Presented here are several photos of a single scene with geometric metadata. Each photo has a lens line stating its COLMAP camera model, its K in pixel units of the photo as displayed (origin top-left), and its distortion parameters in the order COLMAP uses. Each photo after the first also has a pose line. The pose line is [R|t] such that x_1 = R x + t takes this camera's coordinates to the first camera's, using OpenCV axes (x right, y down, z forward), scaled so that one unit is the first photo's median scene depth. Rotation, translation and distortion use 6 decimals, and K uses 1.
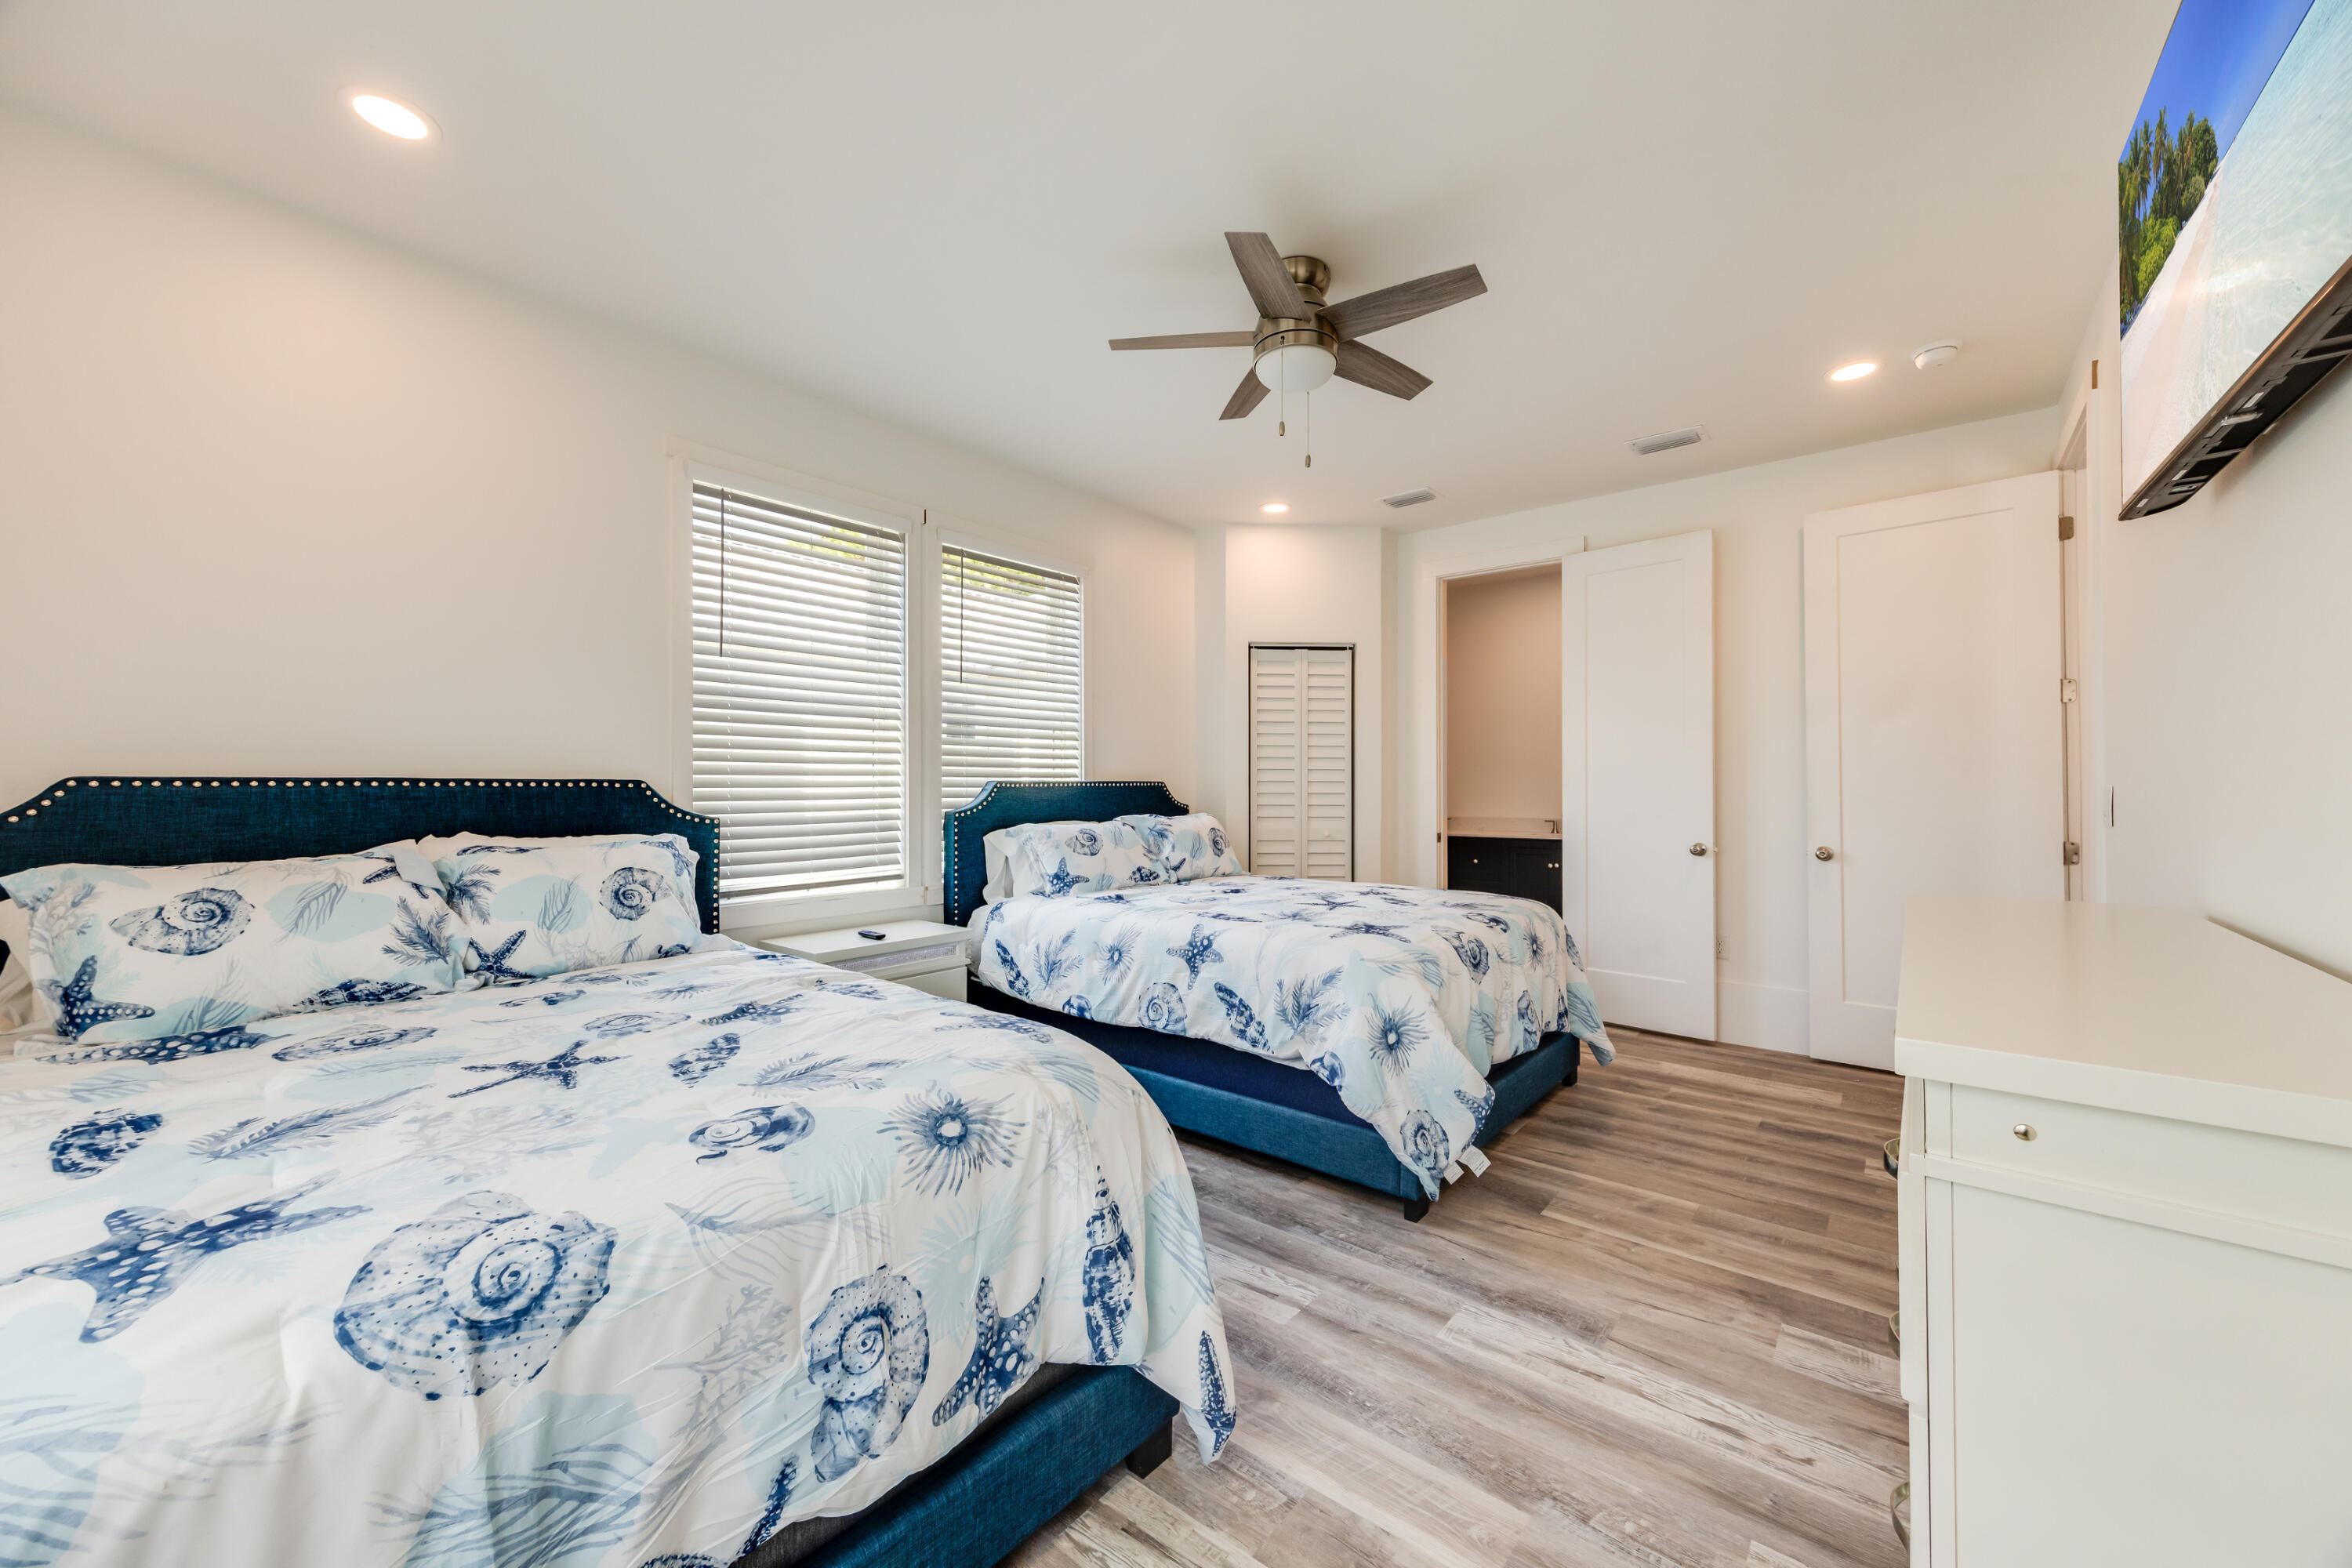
lens RADIAL K [[898.9, 0, 1169.8], [0, 898.9, 786.9], [0, 0, 1]] dist [-0.002051, -0.000284]
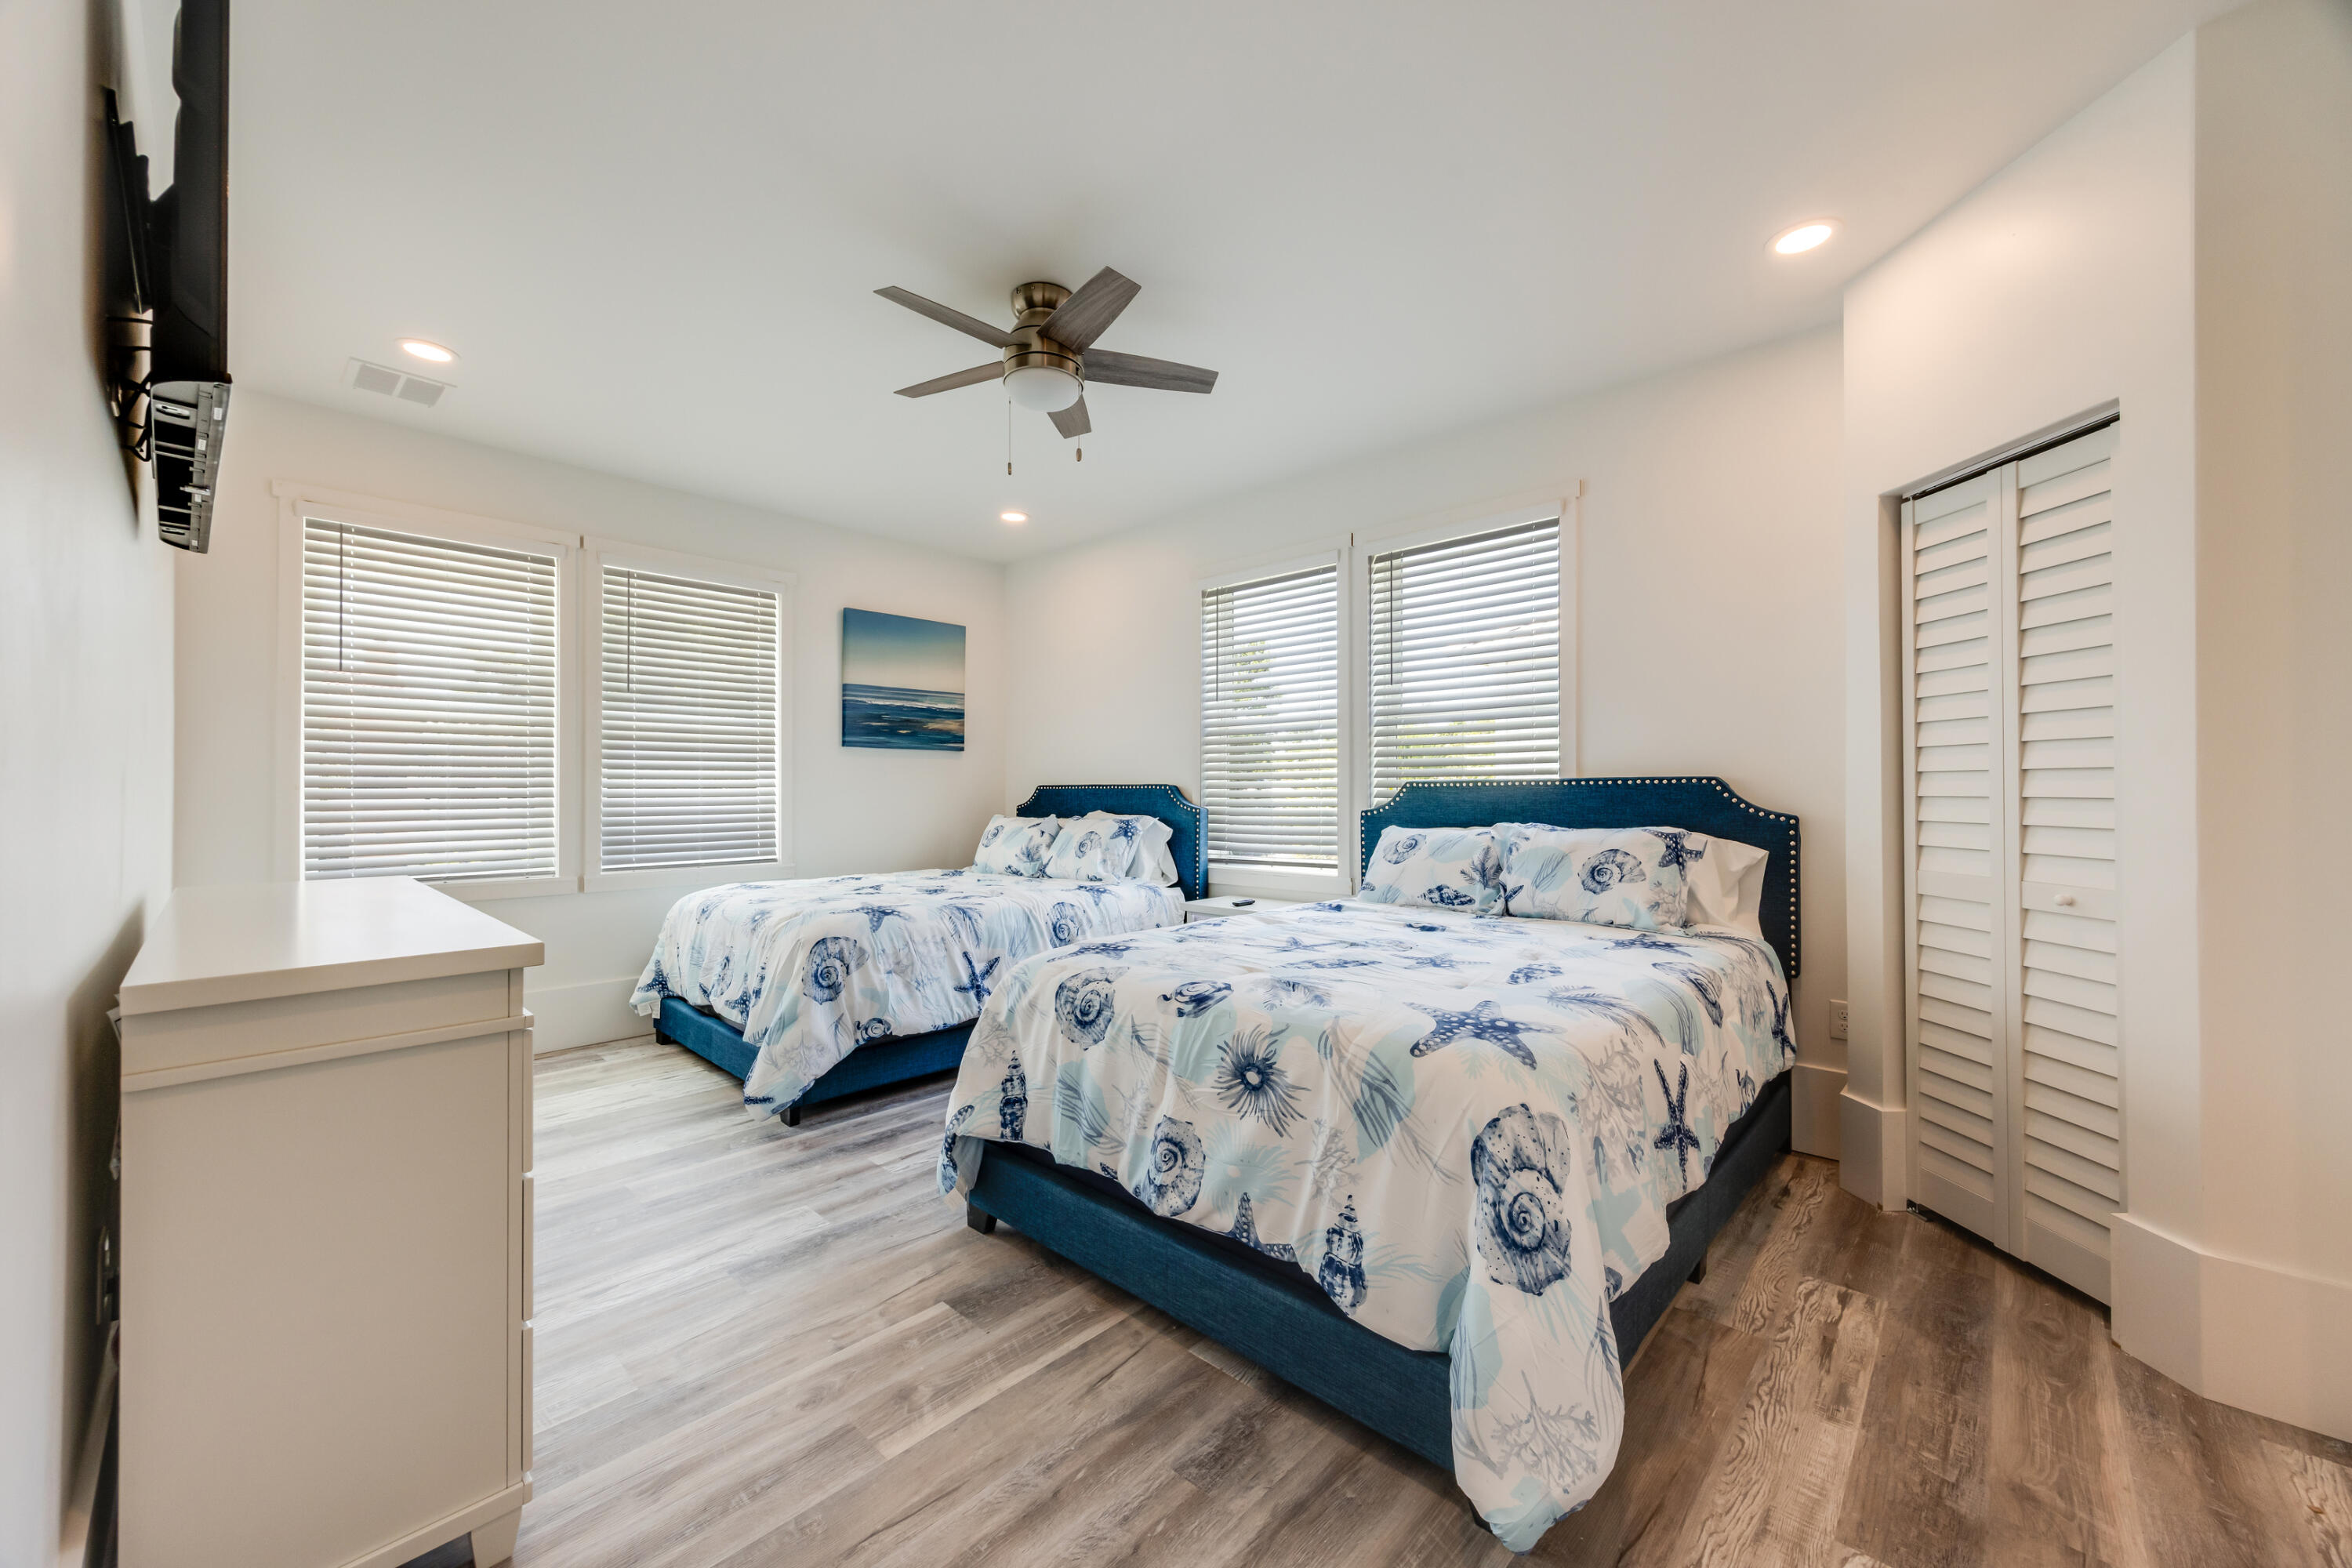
lens RADIAL K [[898.9, 0, 1169.0], [0, 898.9, 781.2], [0, 0, 1]] dist [-0.002051, -0.000284]
pose [[-0.074862, -0.009966, -0.997144, 0.829664], [0.003834, 0.999940, -0.010281, 0.003078], [0.997187, -0.004592, -0.074820, 0.859599]]
